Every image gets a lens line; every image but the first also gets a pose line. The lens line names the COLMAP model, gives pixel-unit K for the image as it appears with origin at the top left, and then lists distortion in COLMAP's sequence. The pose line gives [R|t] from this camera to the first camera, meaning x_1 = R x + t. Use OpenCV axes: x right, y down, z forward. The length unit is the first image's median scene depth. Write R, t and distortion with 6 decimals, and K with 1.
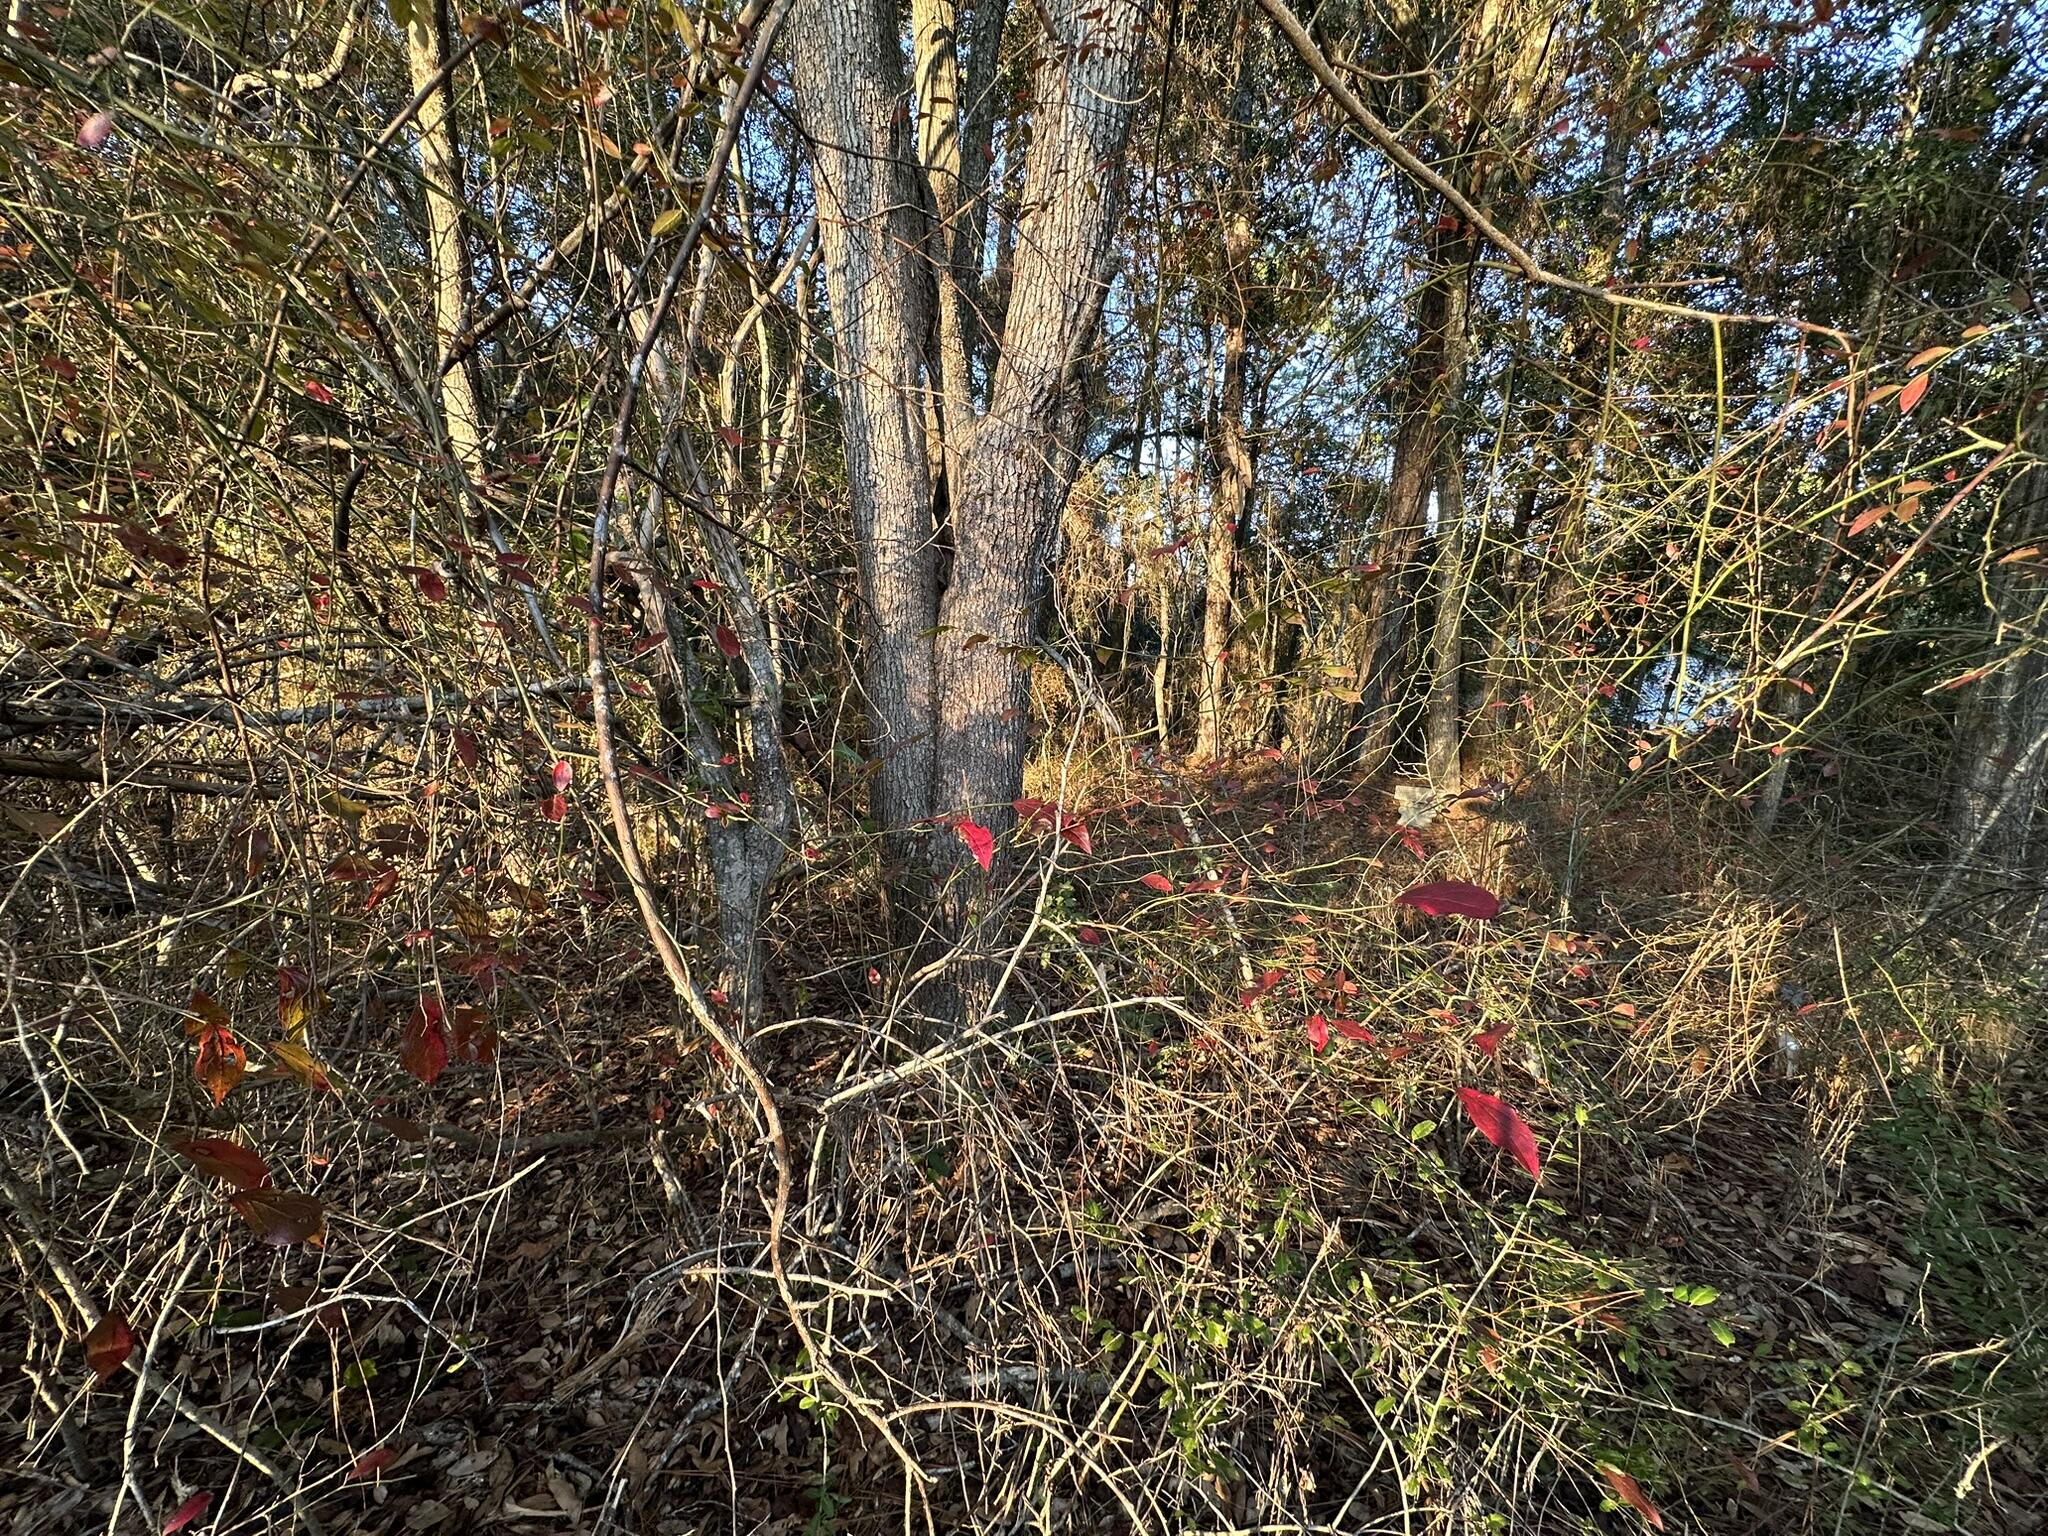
lens RADIAL K [[815.8, 0, 1018.9], [0, 815.8, 767.2], [0, 0, 1]] dist [-0.002918, 0.000556]
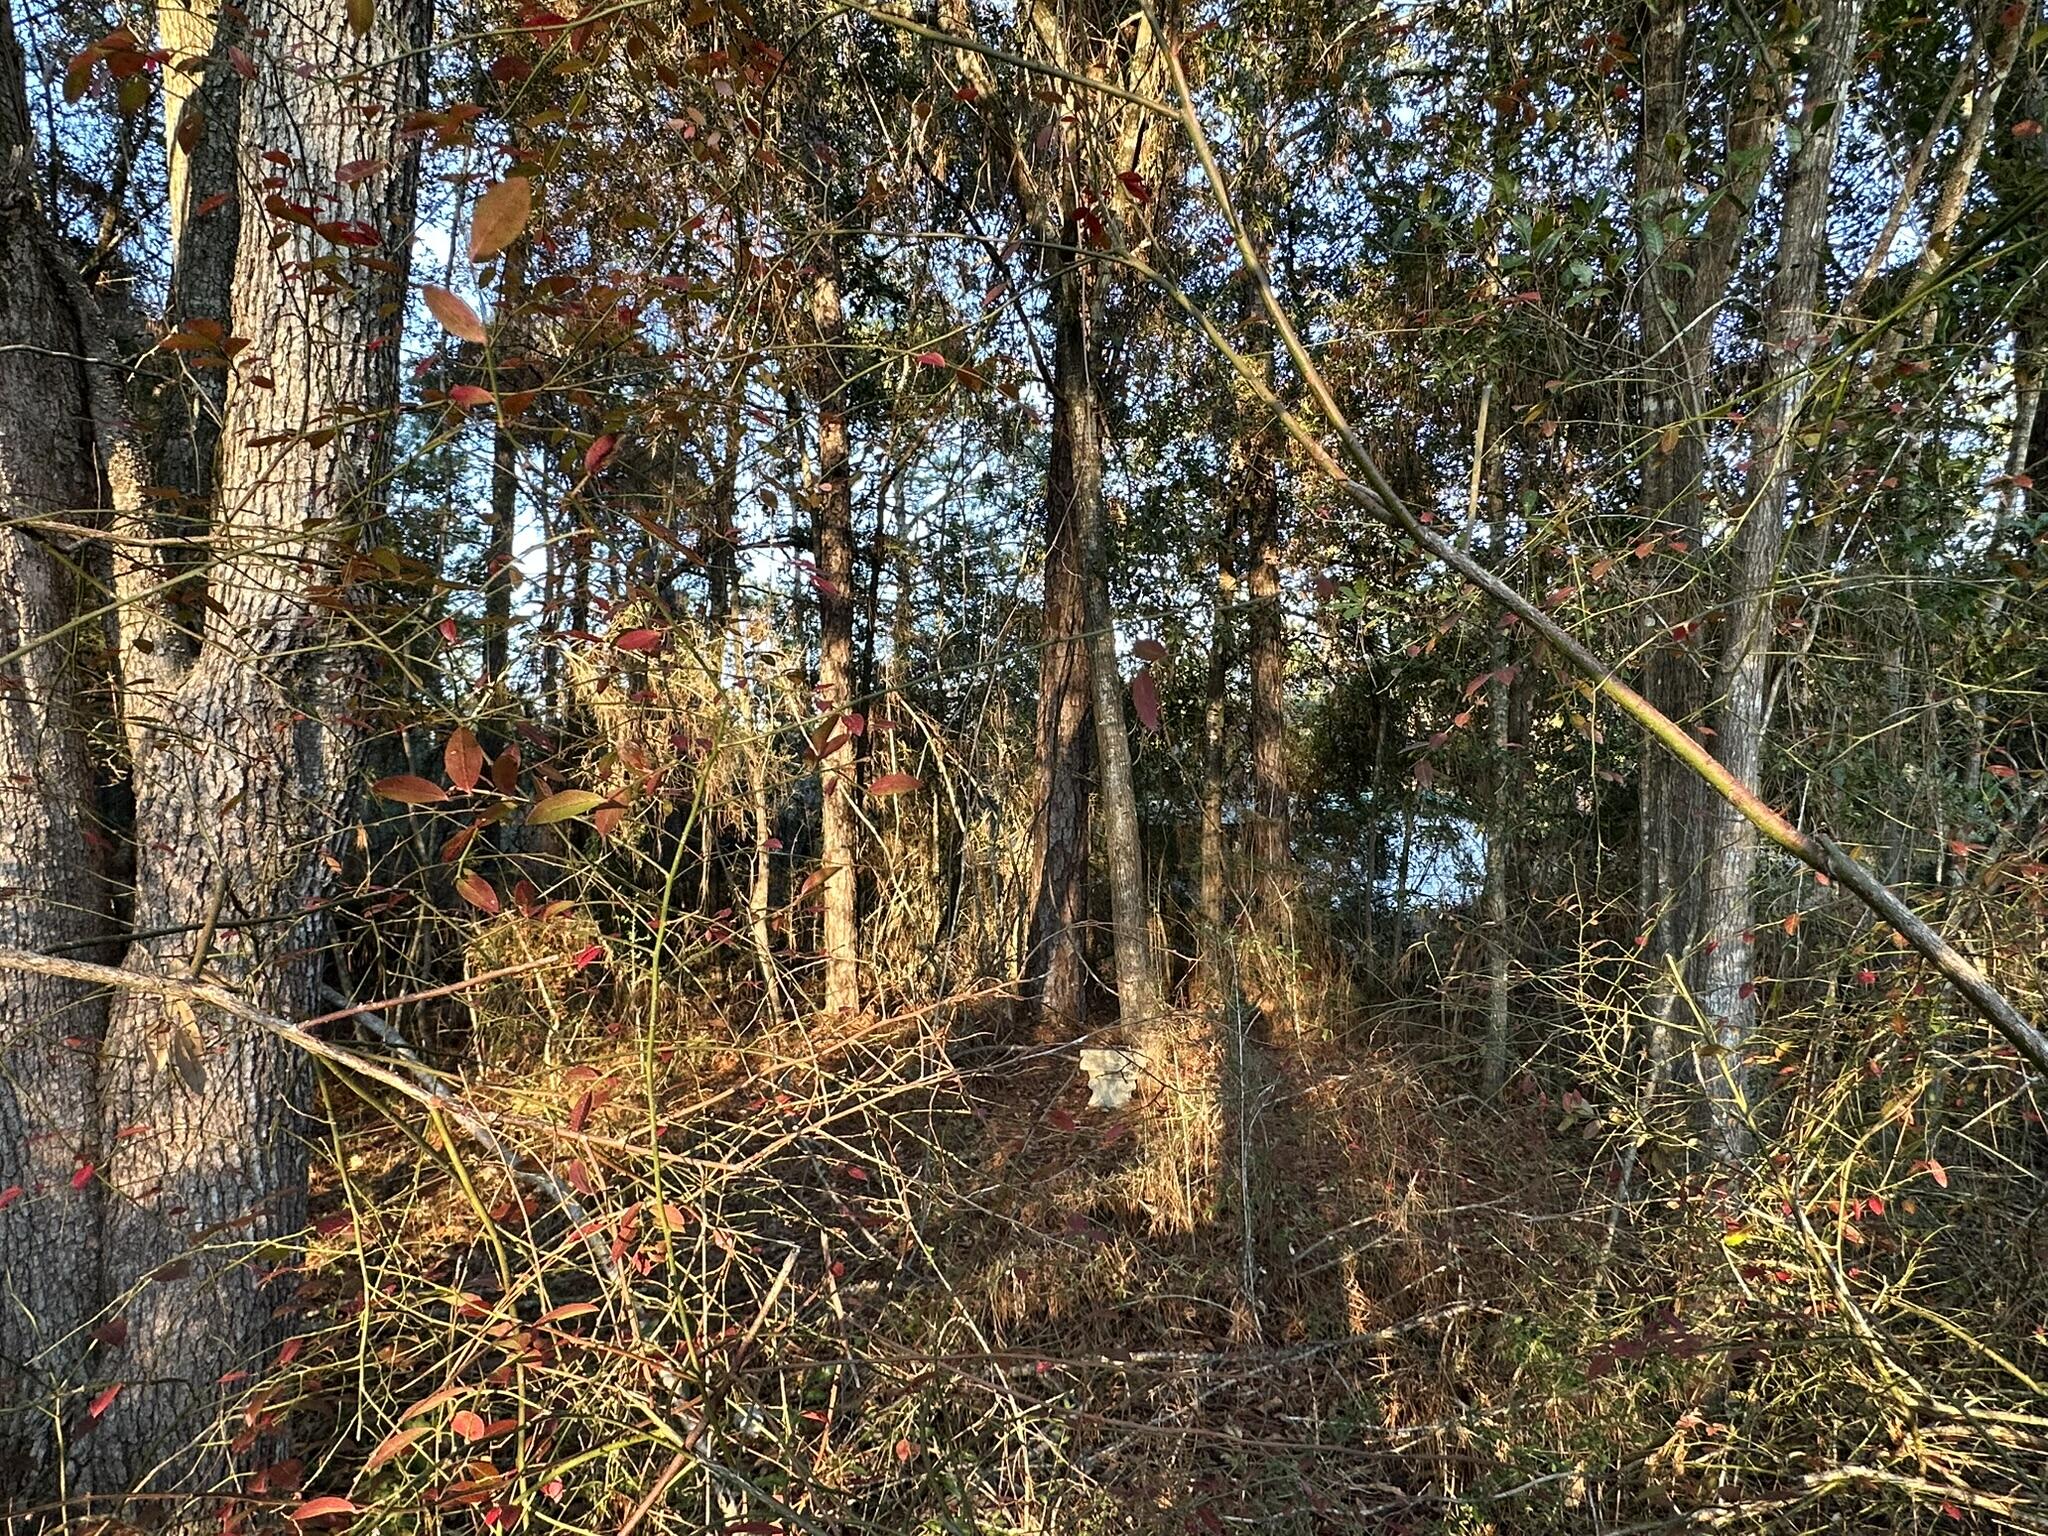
lens RADIAL K [[1205.0, 0, 1013.0], [0, 1205.0, 775.6], [0, 0, 1]] dist [-0.002019, -0.001181]
pose [[0.944214, -0.041474, 0.326712, 0.228300], [0.099598, 0.981545, -0.163244, -0.141421], [-0.313912, 0.186677, 0.930919, -0.003850]]
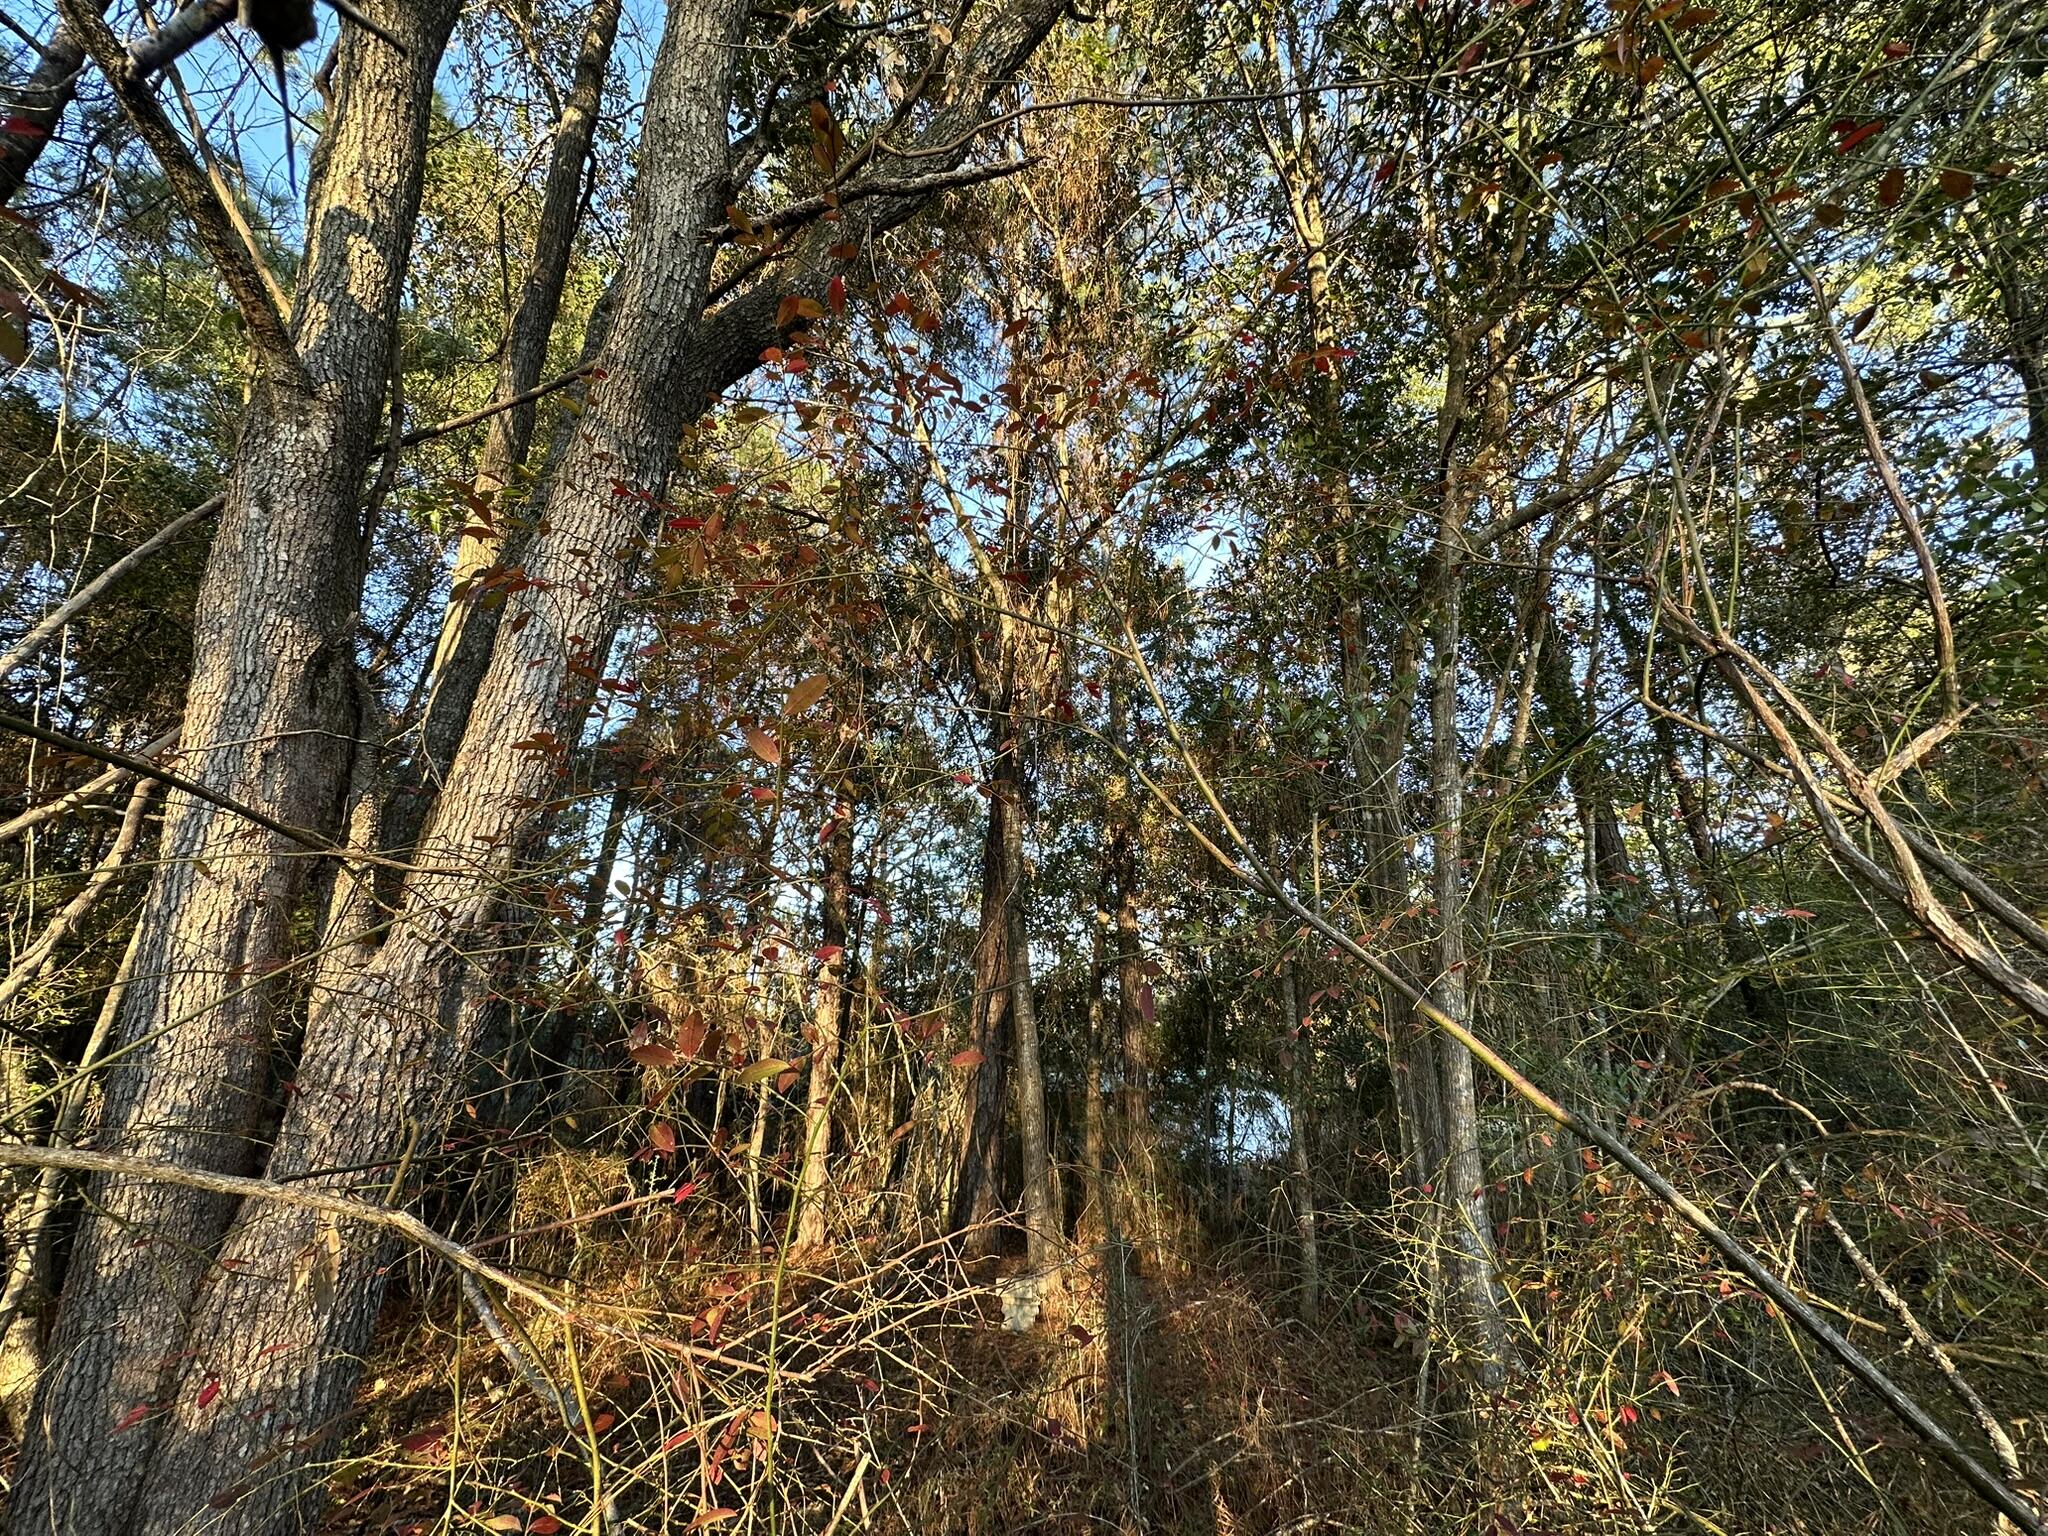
lens RADIAL K [[815.8, 0, 1021.7], [0, 815.8, 766.2], [0, 0, 1]] dist [-0.002918, 0.000556]
pose [[0.913999, 0.114439, 0.389242, 0.206834], [0.091370, 0.876689, -0.472301, -0.142471], [-0.395294, 0.467247, 0.790837, -0.003051]]
